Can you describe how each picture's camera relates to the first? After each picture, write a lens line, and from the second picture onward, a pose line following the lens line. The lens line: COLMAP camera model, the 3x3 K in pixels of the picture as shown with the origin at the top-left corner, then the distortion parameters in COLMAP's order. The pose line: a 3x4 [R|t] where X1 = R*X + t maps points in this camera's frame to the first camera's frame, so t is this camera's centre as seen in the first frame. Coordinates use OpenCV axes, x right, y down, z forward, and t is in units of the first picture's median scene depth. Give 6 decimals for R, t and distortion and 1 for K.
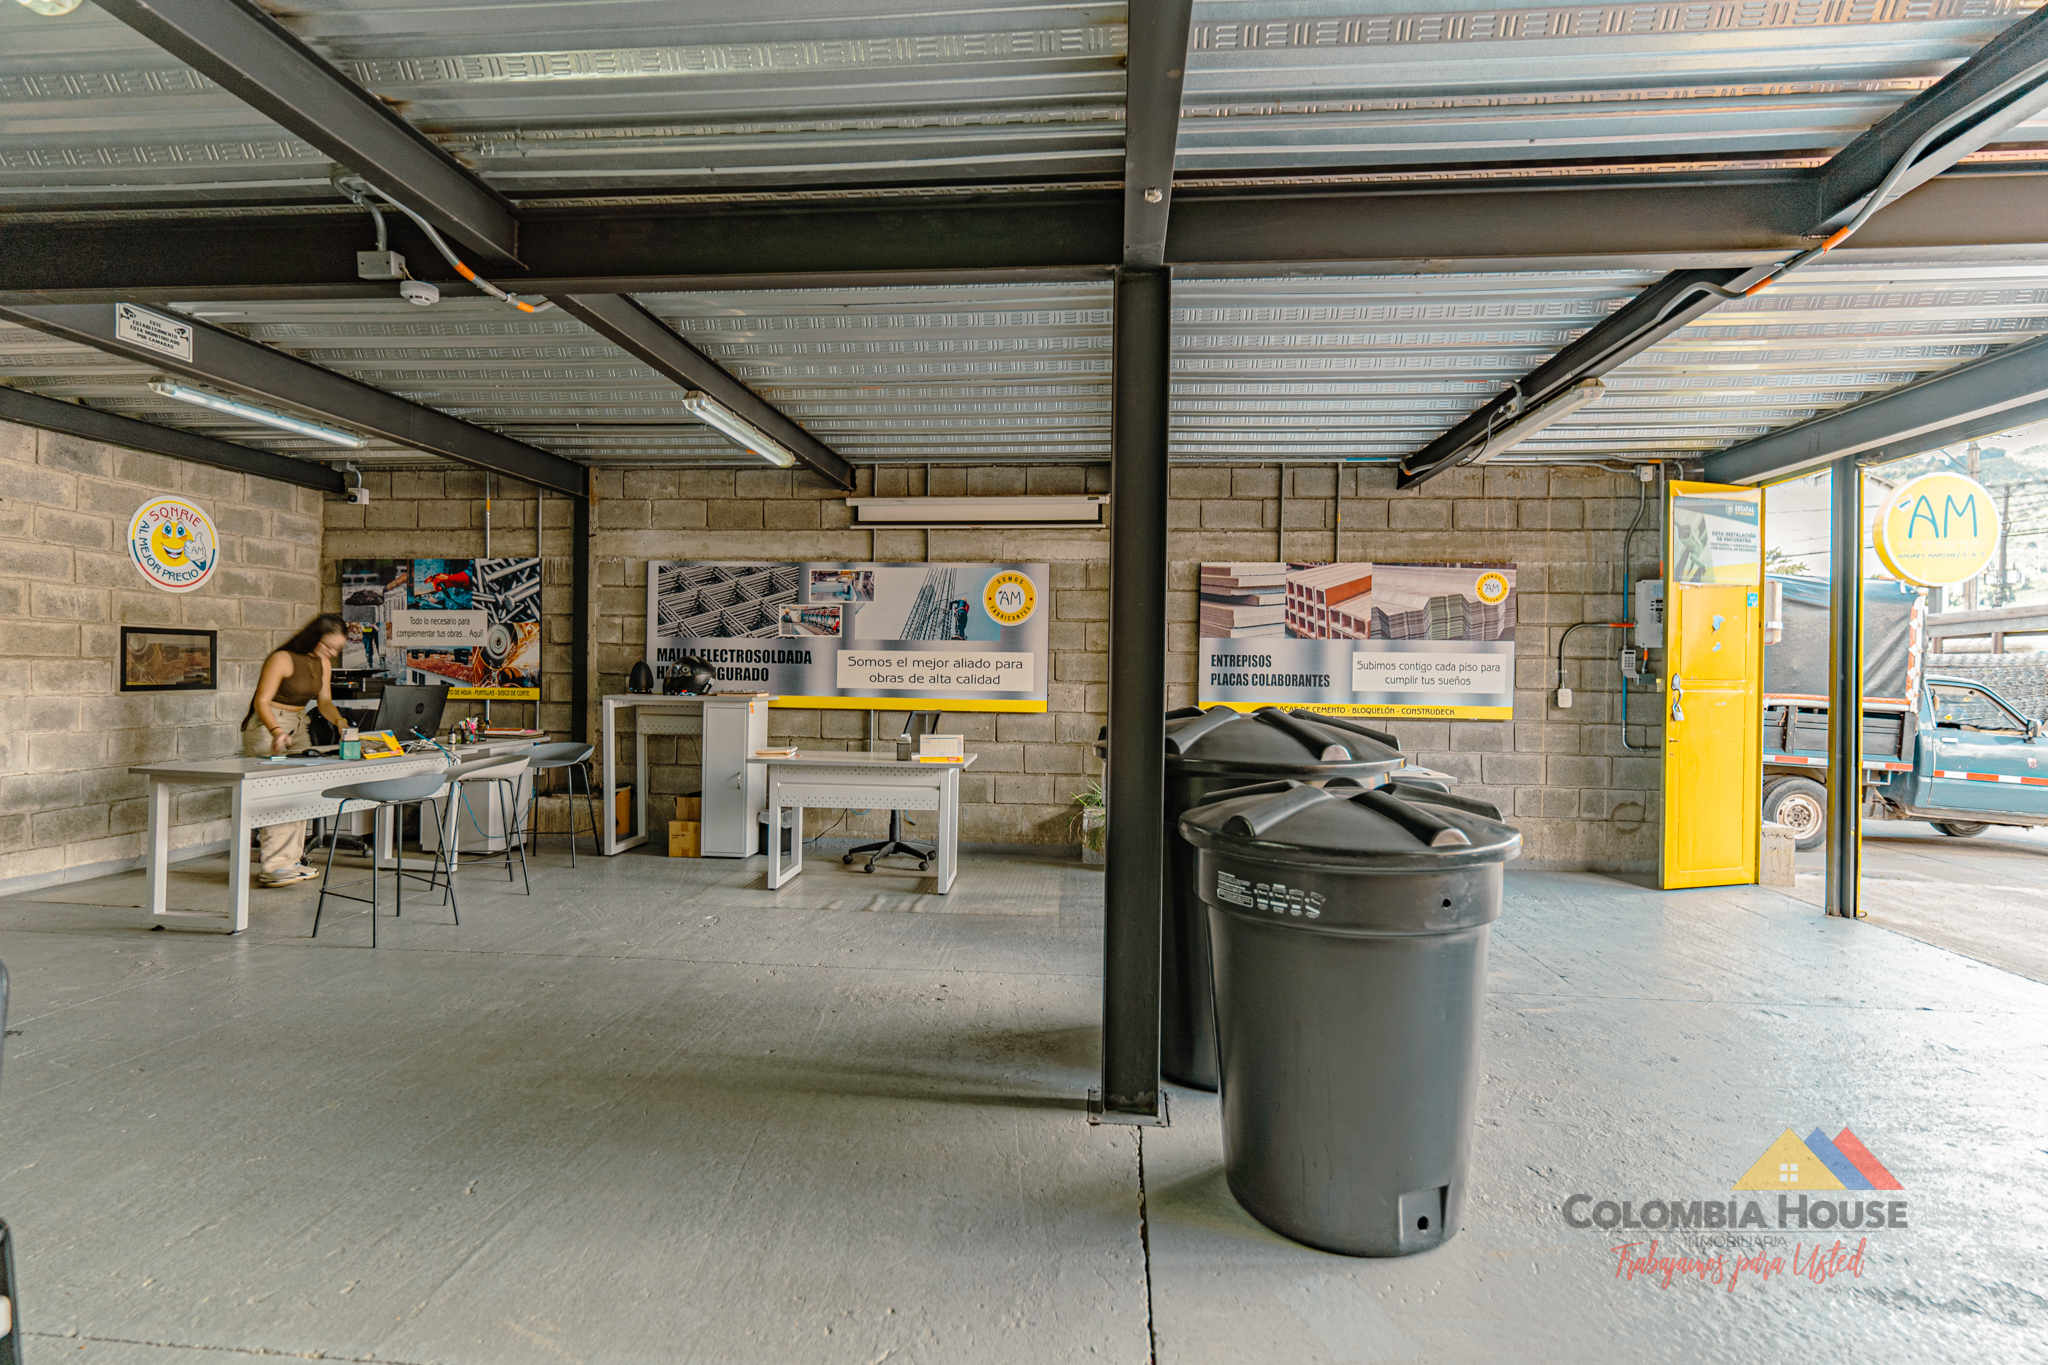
lens RADIAL K [[977.1, 0, 1021.8], [0, 977.1, 675.8], [0, 0, 1]] dist [0.001476, -0.001144]
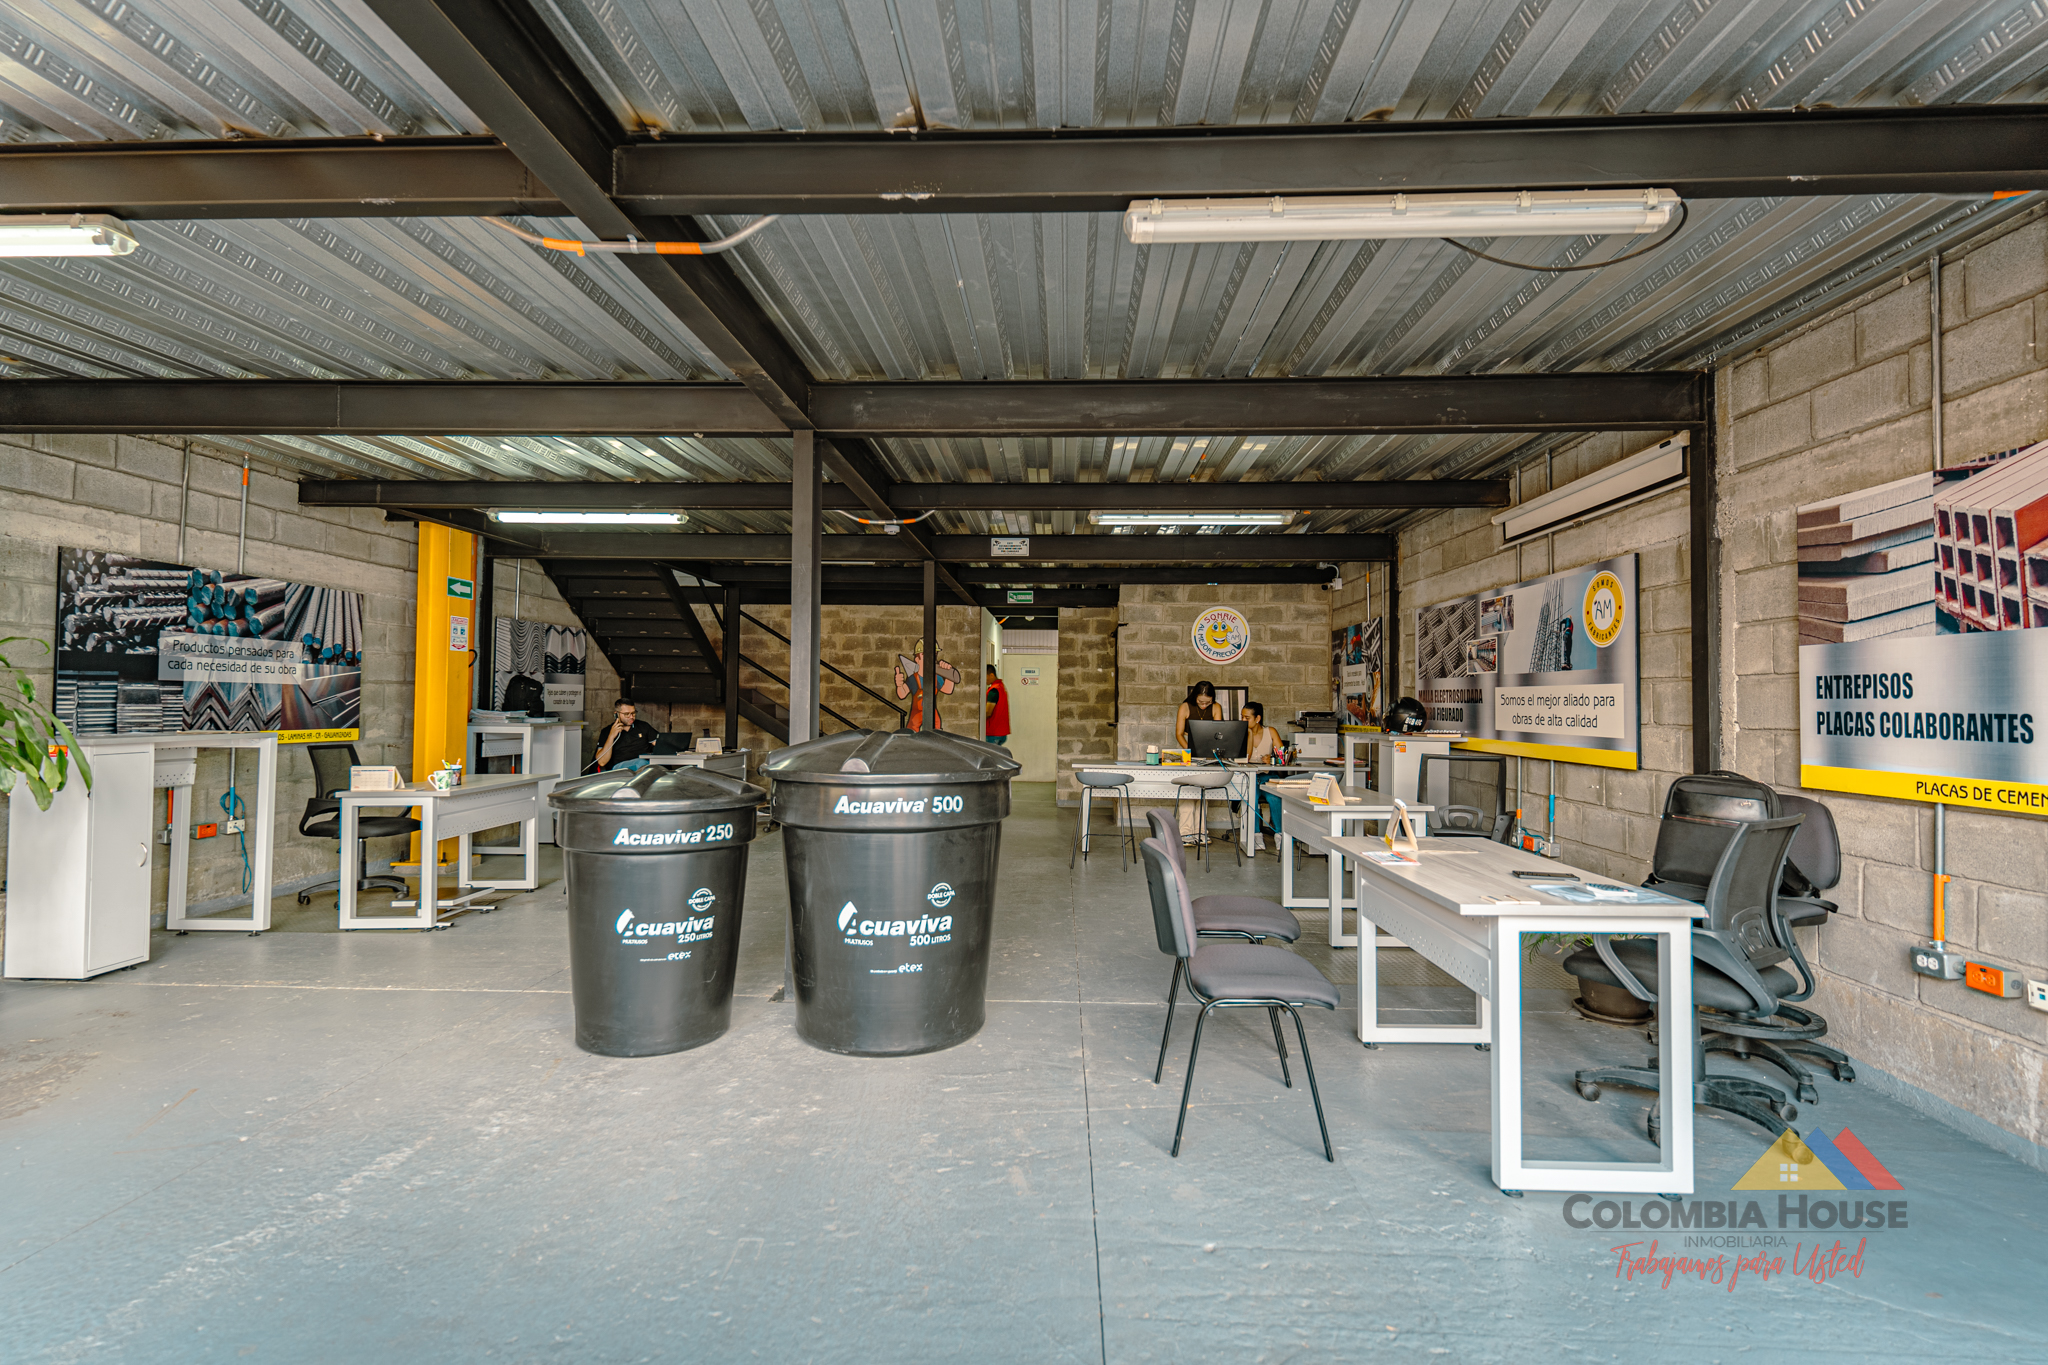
lens RADIAL K [[977.1, 0, 1021.8], [0, 977.1, 675.8], [0, 0, 1]] dist [0.001476, -0.001144]
pose [[0.040229, -0.040256, -0.998379, 0.708812], [-0.016369, 0.999027, -0.040942, 0.006712], [0.999056, 0.017989, 0.039531, 0.553228]]
